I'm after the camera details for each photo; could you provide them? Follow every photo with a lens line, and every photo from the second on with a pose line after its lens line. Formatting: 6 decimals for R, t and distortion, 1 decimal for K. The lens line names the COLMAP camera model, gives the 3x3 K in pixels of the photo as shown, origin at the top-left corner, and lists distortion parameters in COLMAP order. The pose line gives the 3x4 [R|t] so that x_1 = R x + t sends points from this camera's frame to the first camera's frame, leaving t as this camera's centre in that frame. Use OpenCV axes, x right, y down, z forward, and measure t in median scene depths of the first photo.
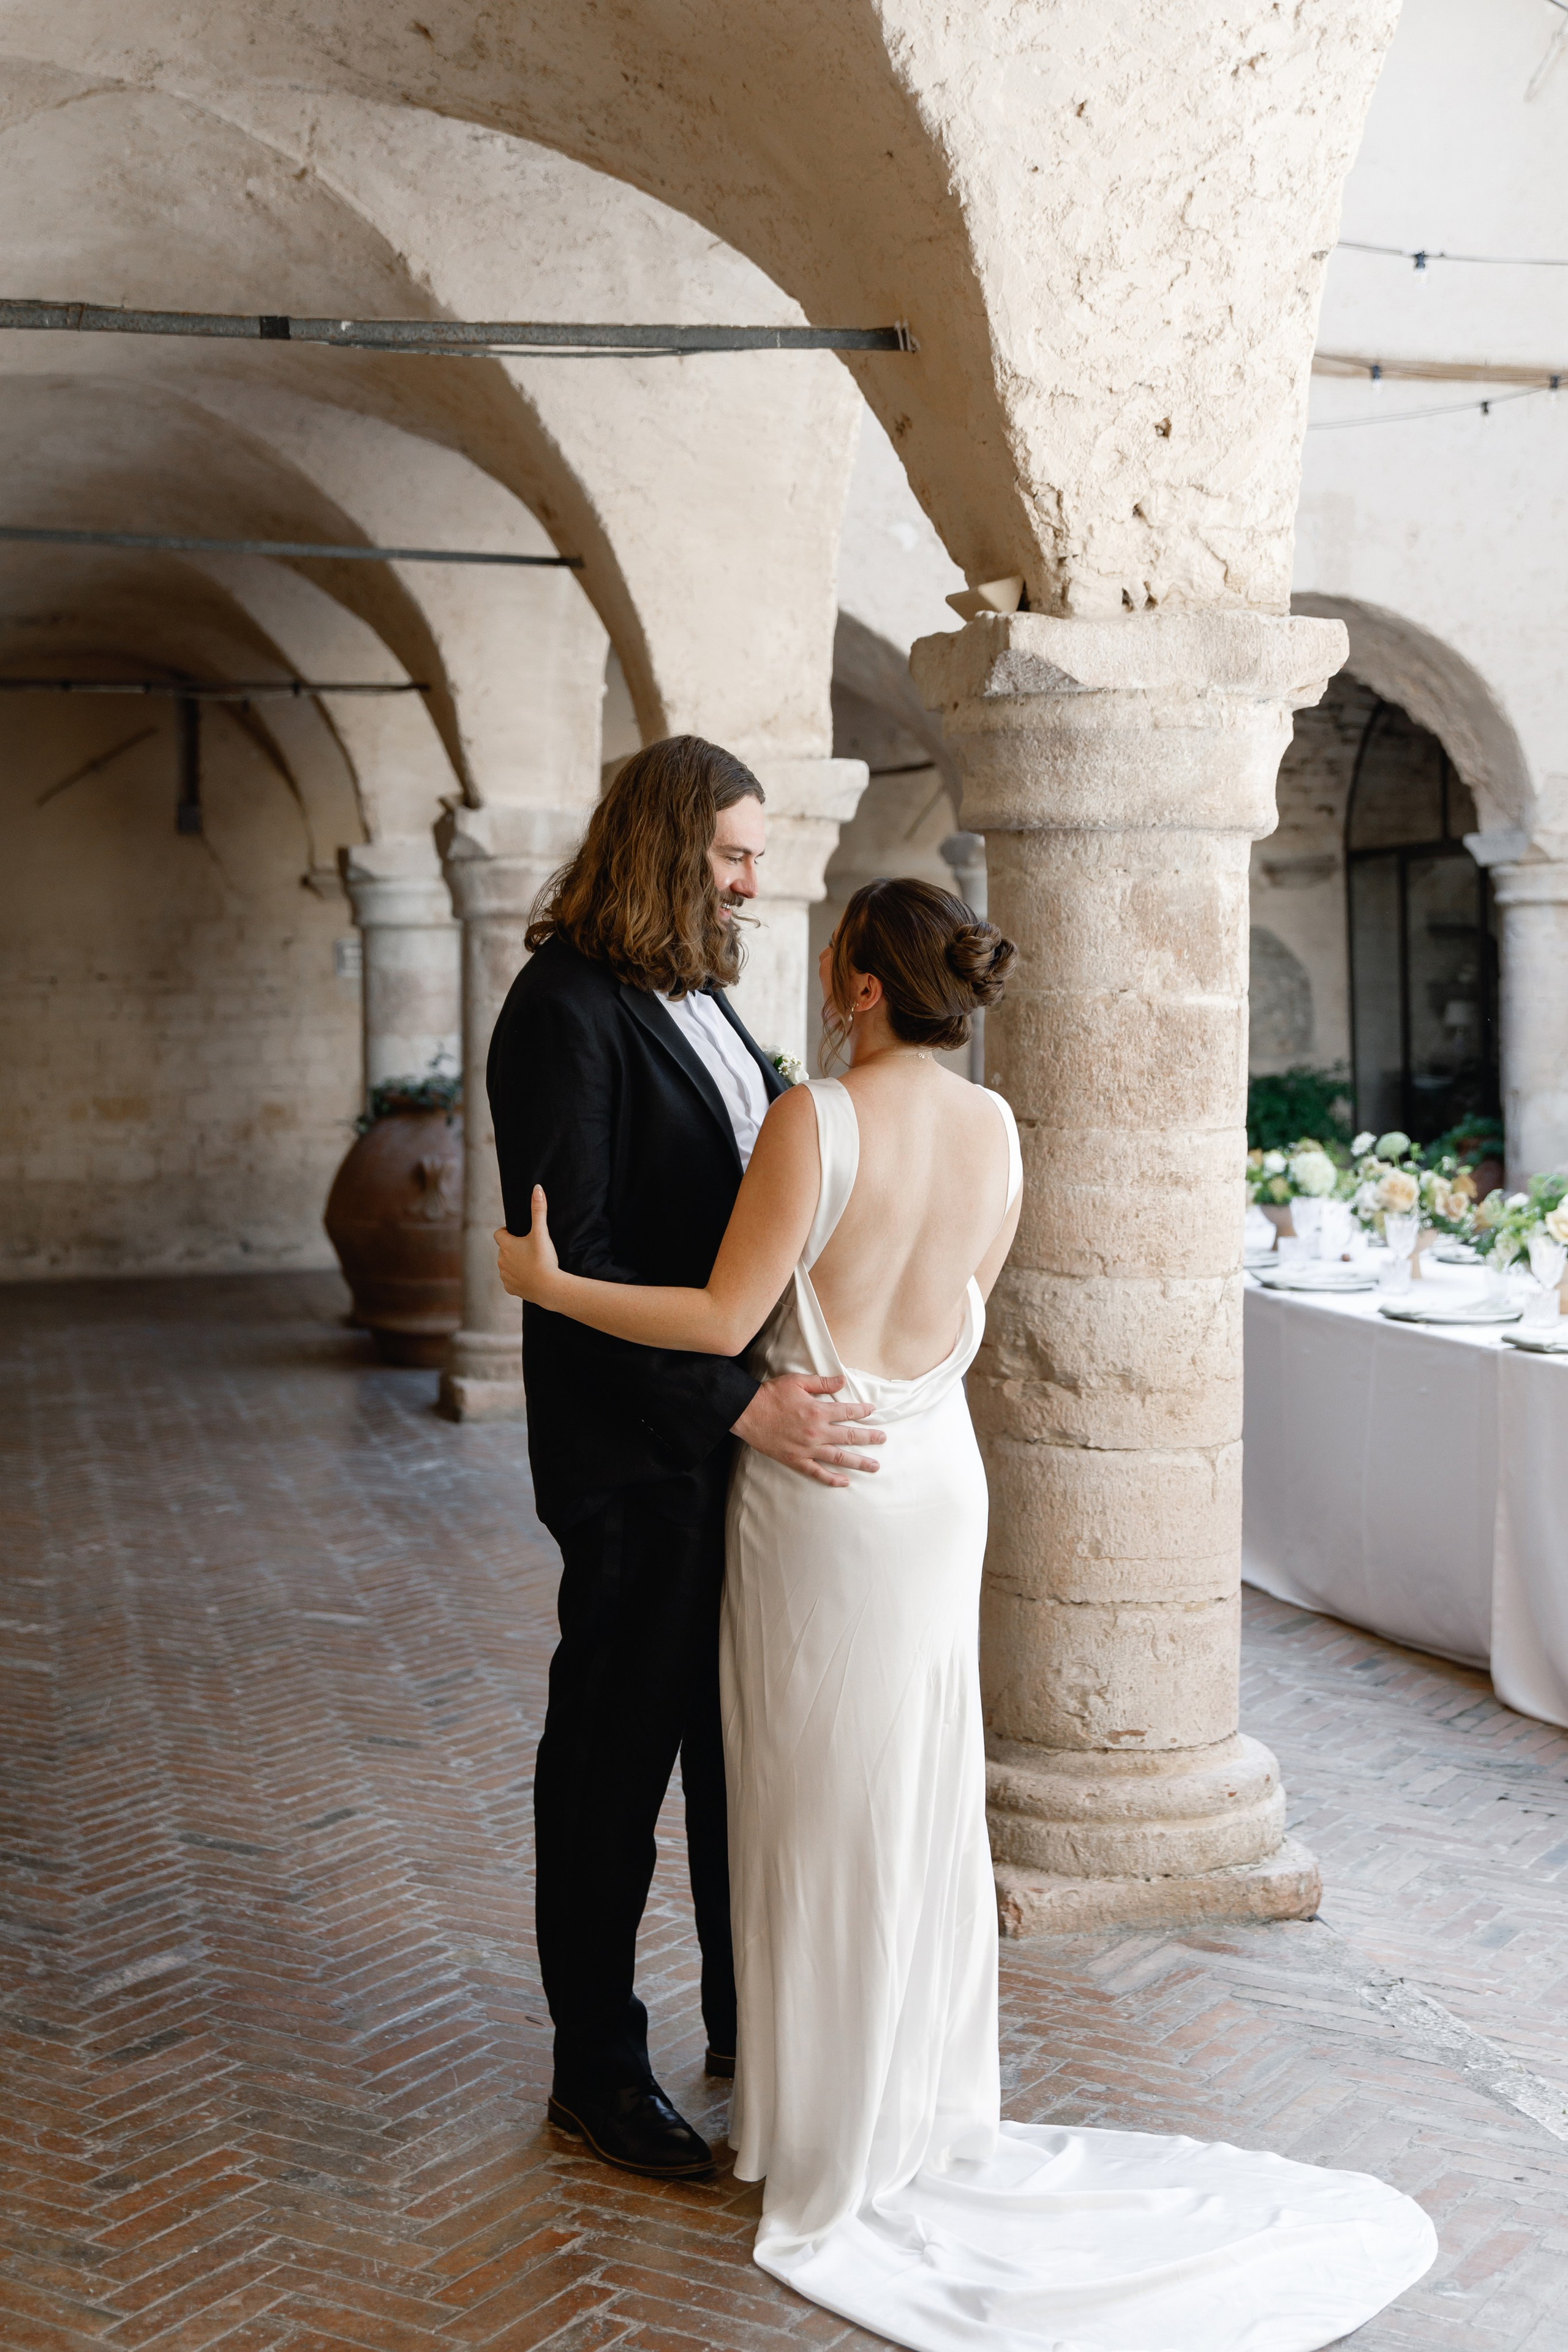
lens RADIAL K [[2951.0, 0, 734.0], [0, 2951.0, 1029.3], [0, 0, 1]] dist [0.000409, 0.000000]
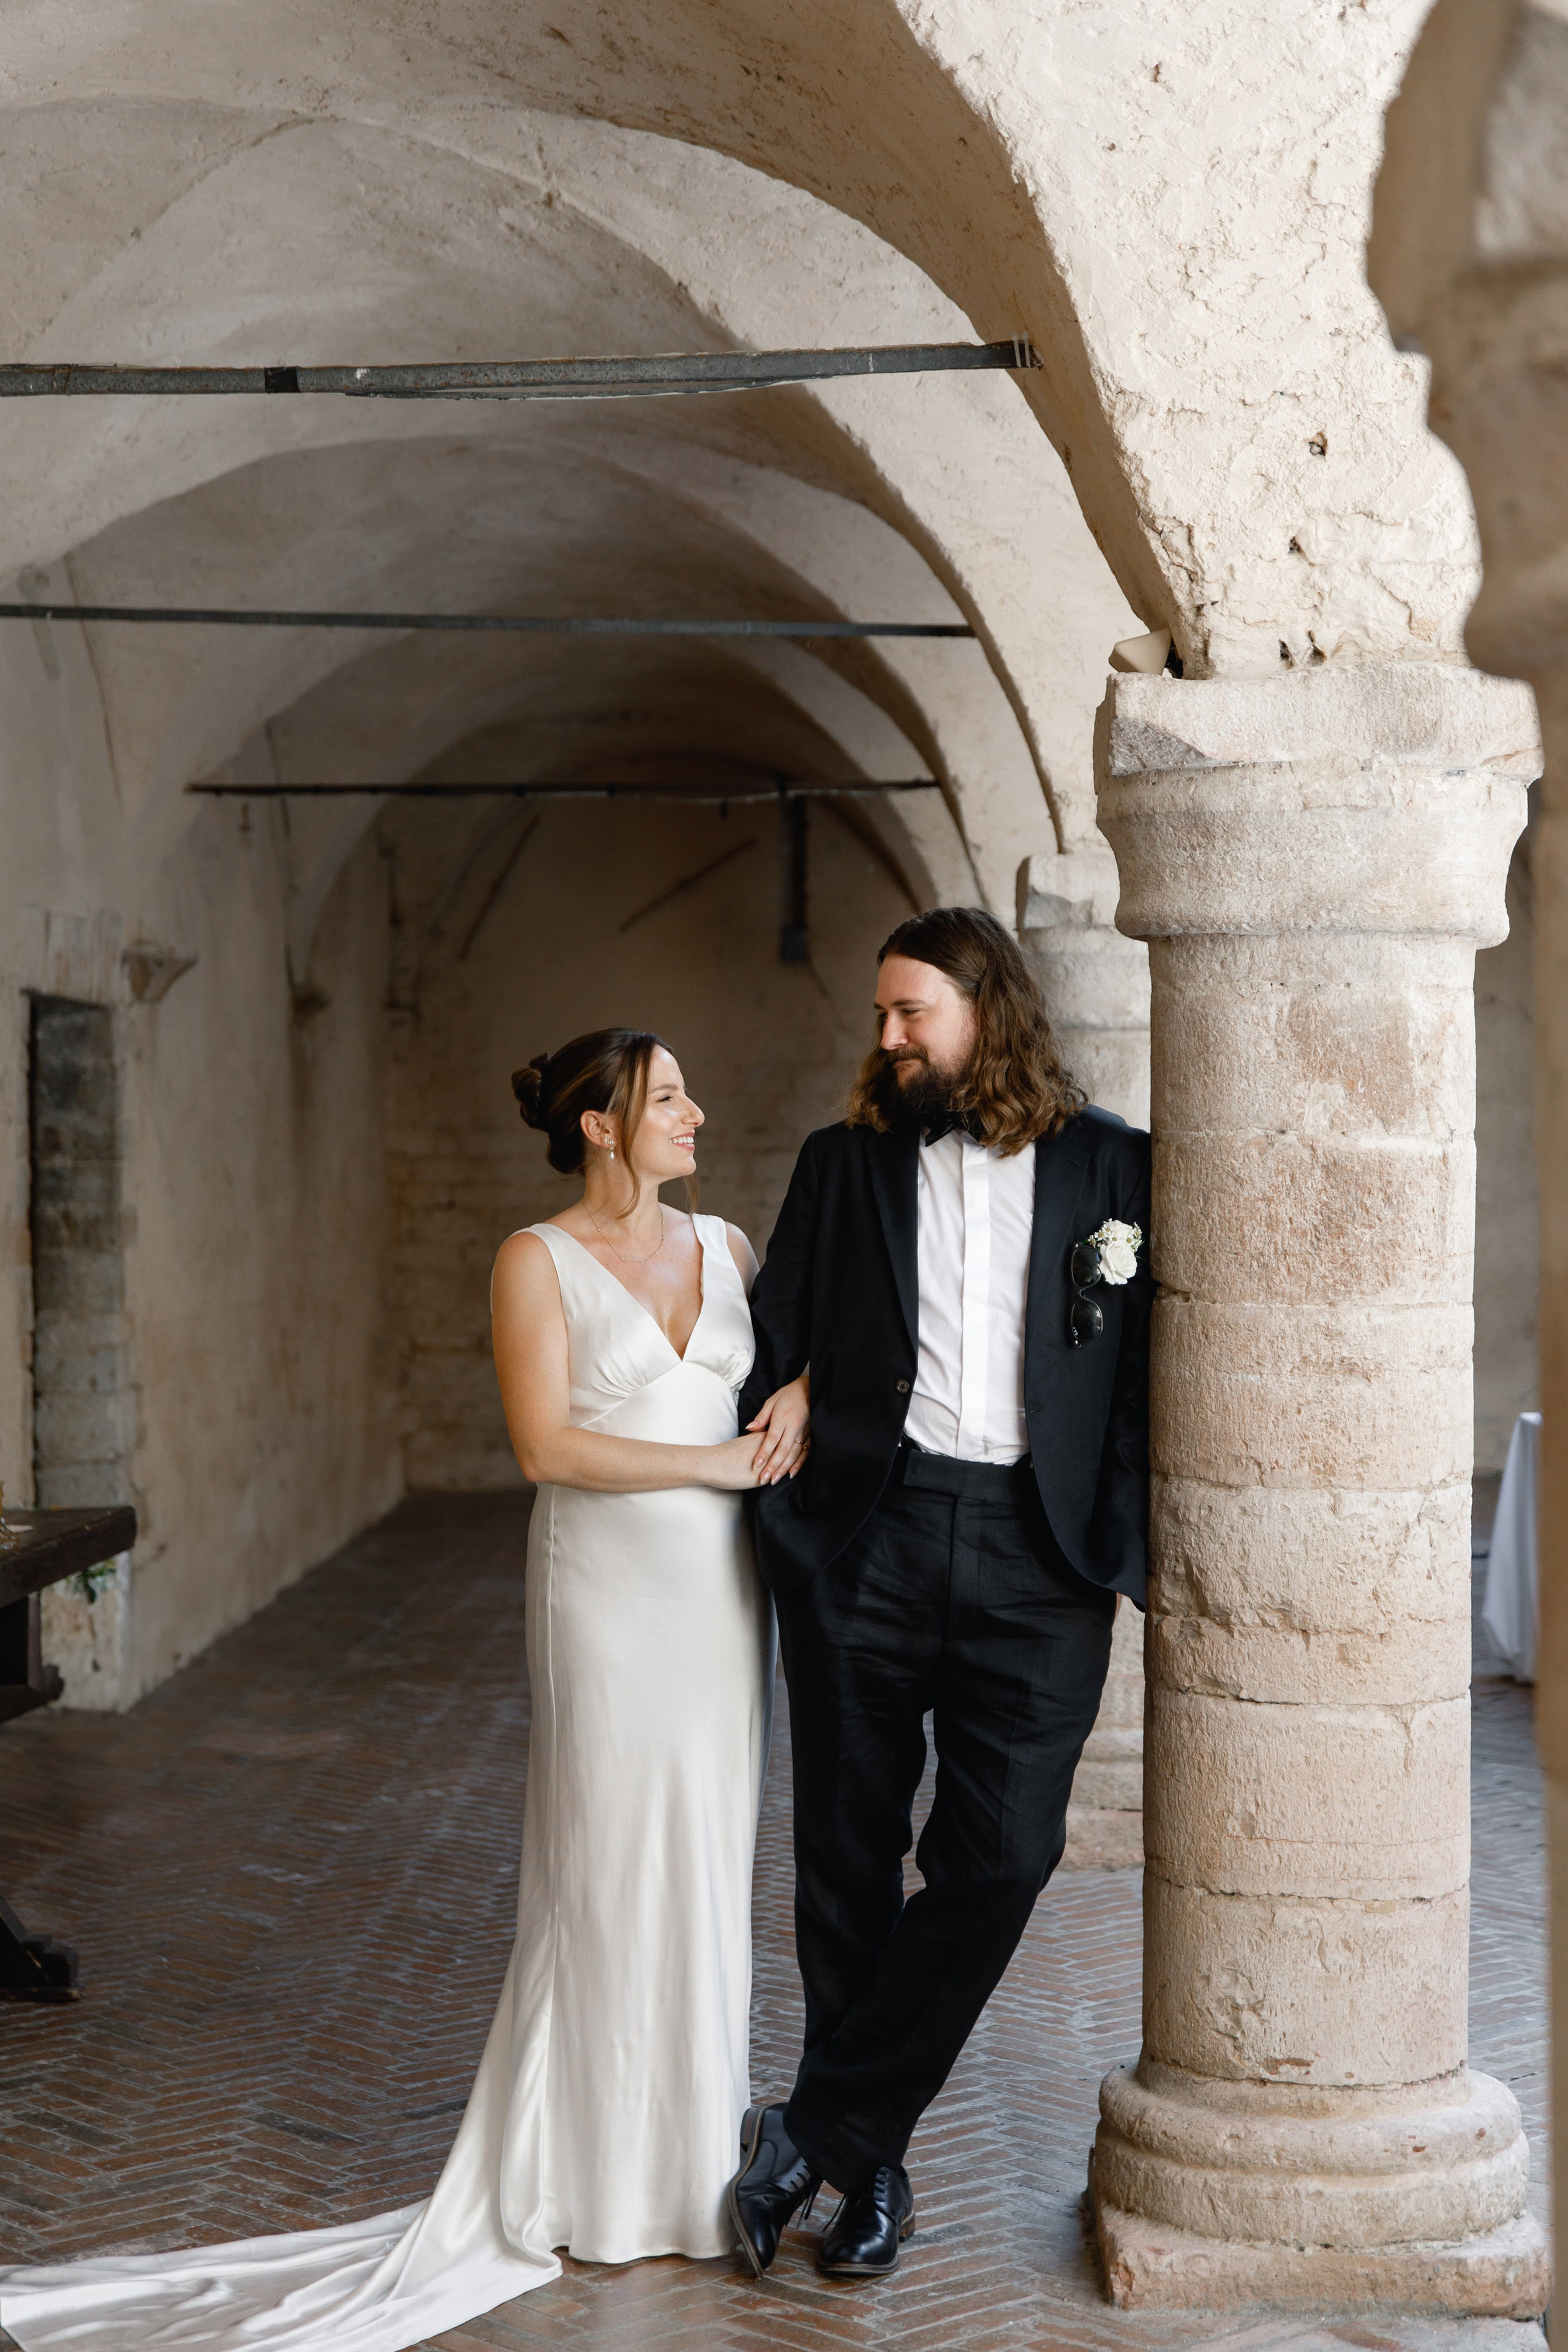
lens RADIAL K [[3614.7, 0, 793.3], [0, 3614.7, 968.2], [0, 0, 1]] dist [-0.014996, 0.000000]
pose [[0.966331, -0.009763, -0.257115, 0.256202], [-0.007270, 0.997845, -0.065212, 0.007738], [0.257198, 0.064885, 0.964178, 0.004406]]
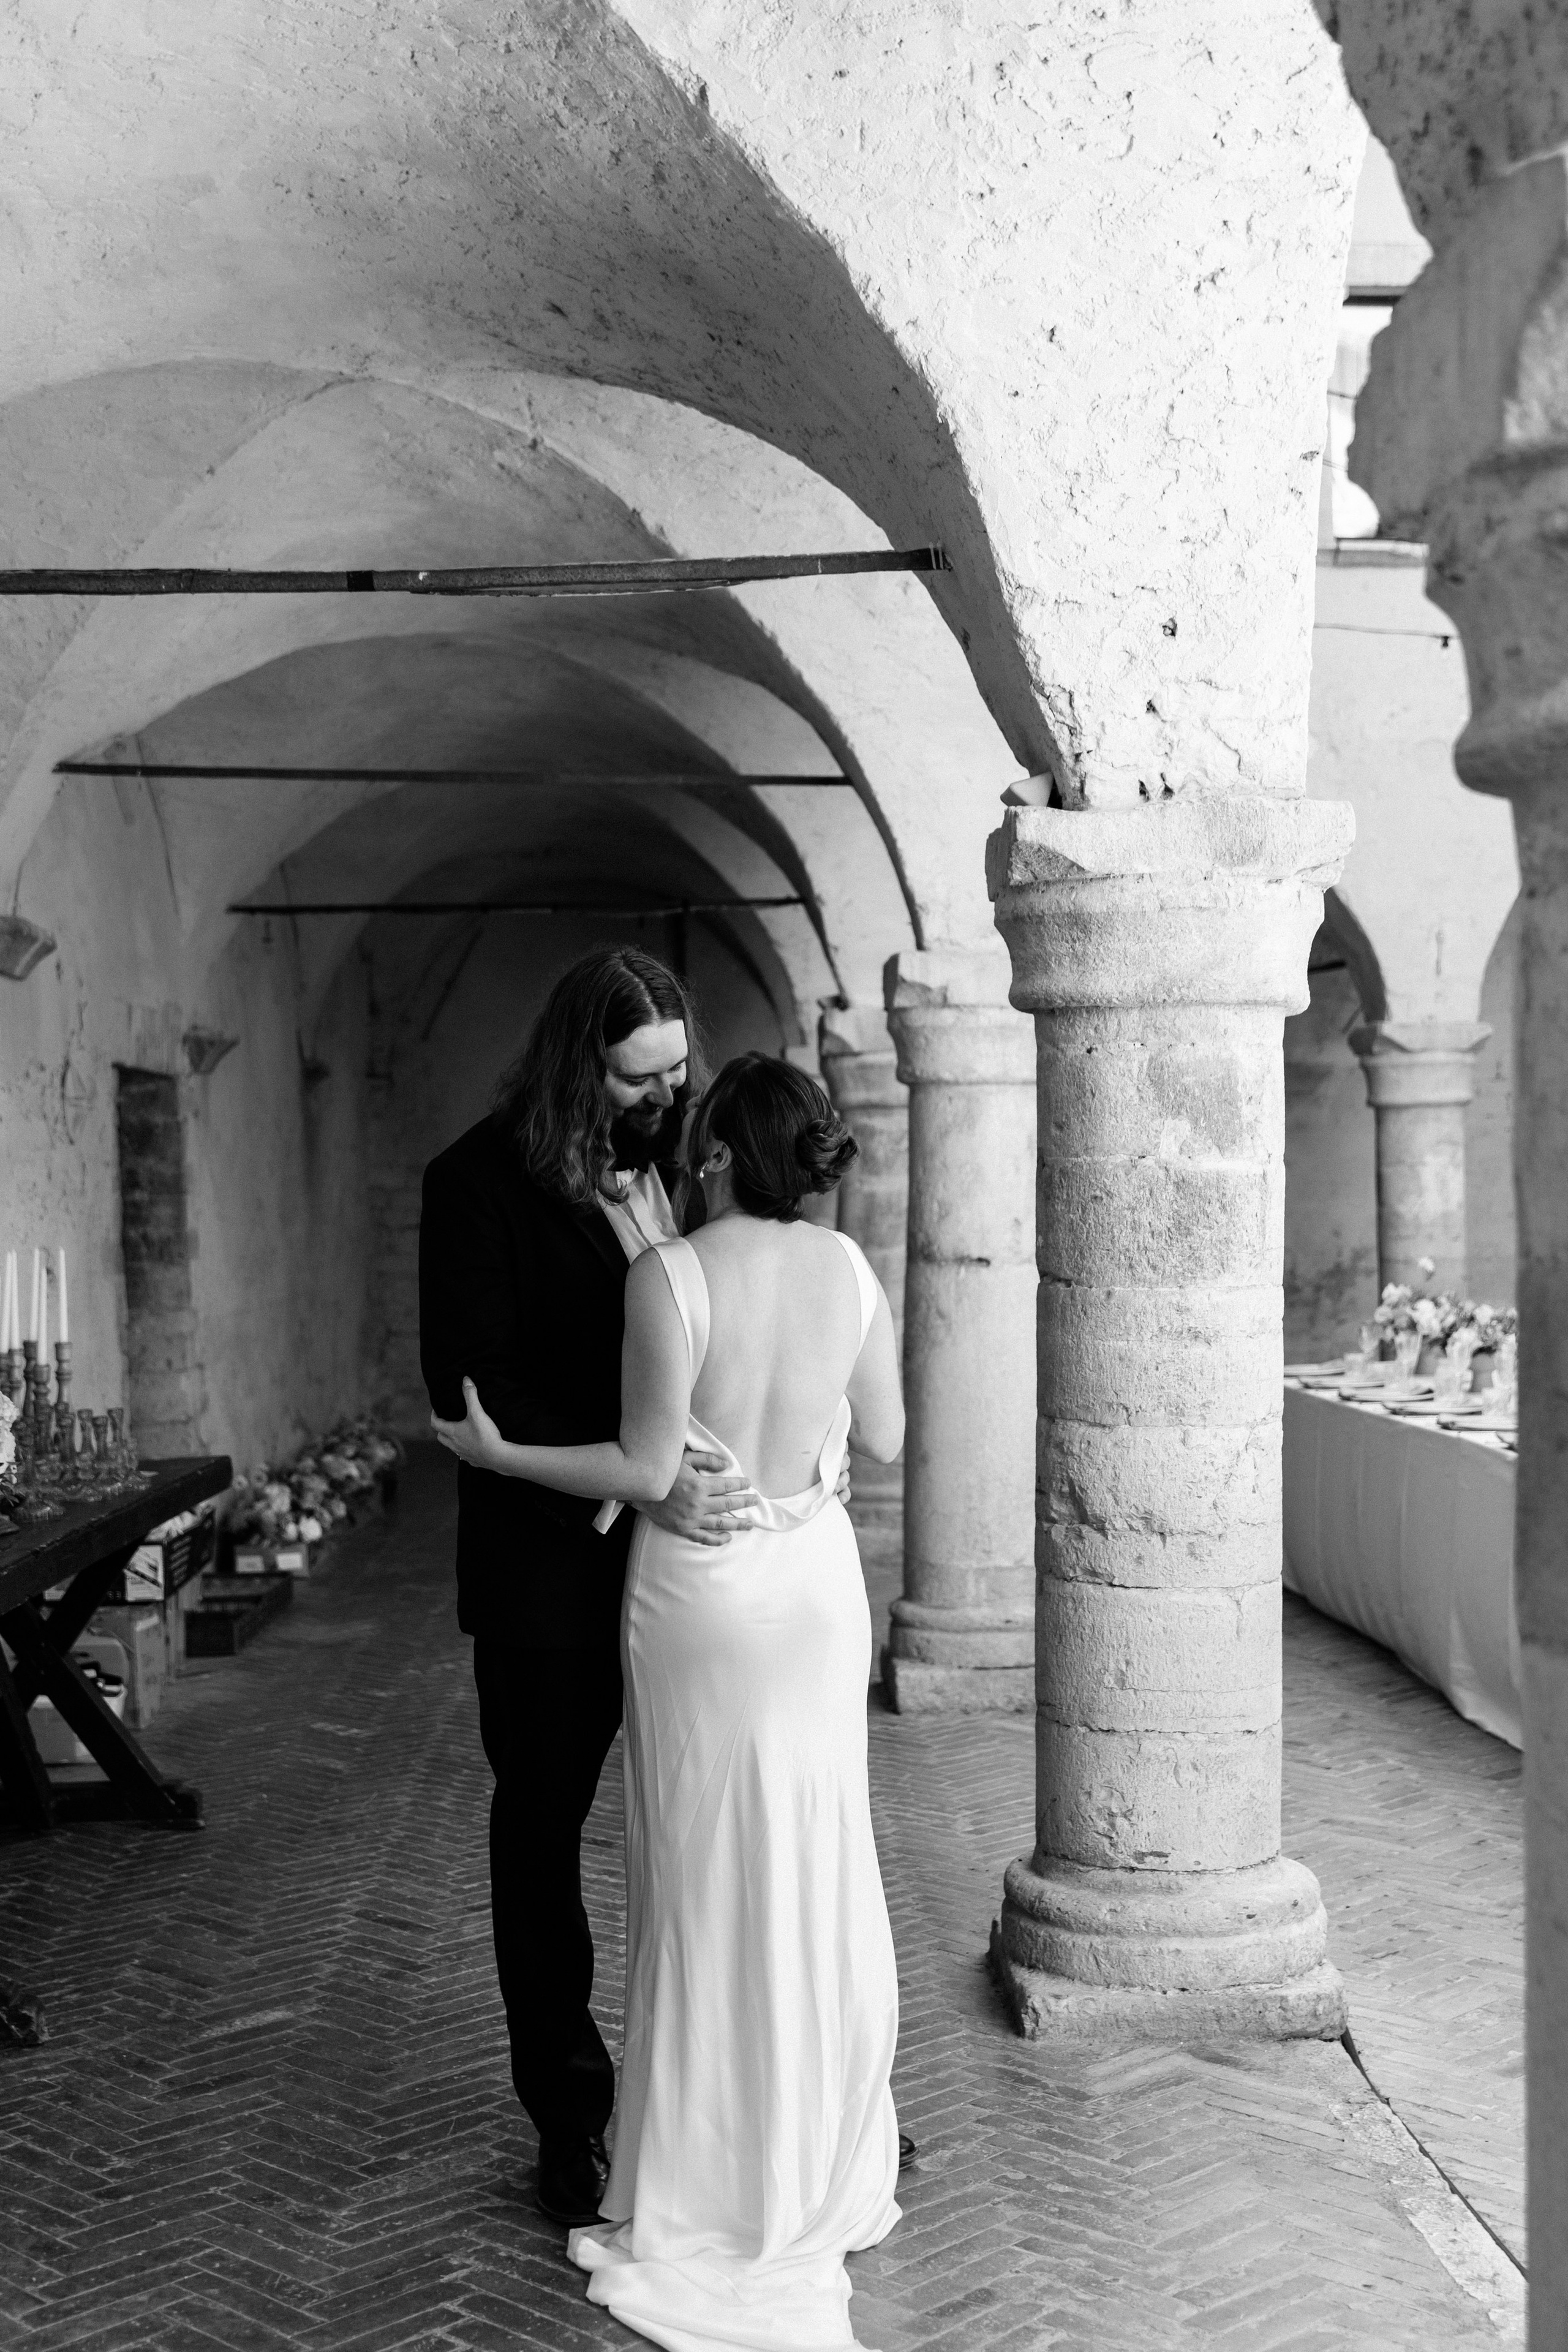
lens RADIAL K [[2707.2, 0, 754.2], [0, 2707.2, 1212.7], [0, 0, 1]] dist [0.000385, 0.000000]
pose [[0.976422, -0.007057, -0.215753, 0.204310], [0.006417, 0.999973, -0.003664, 0.009635], [0.215773, 0.002194, 0.976441, 0.014536]]
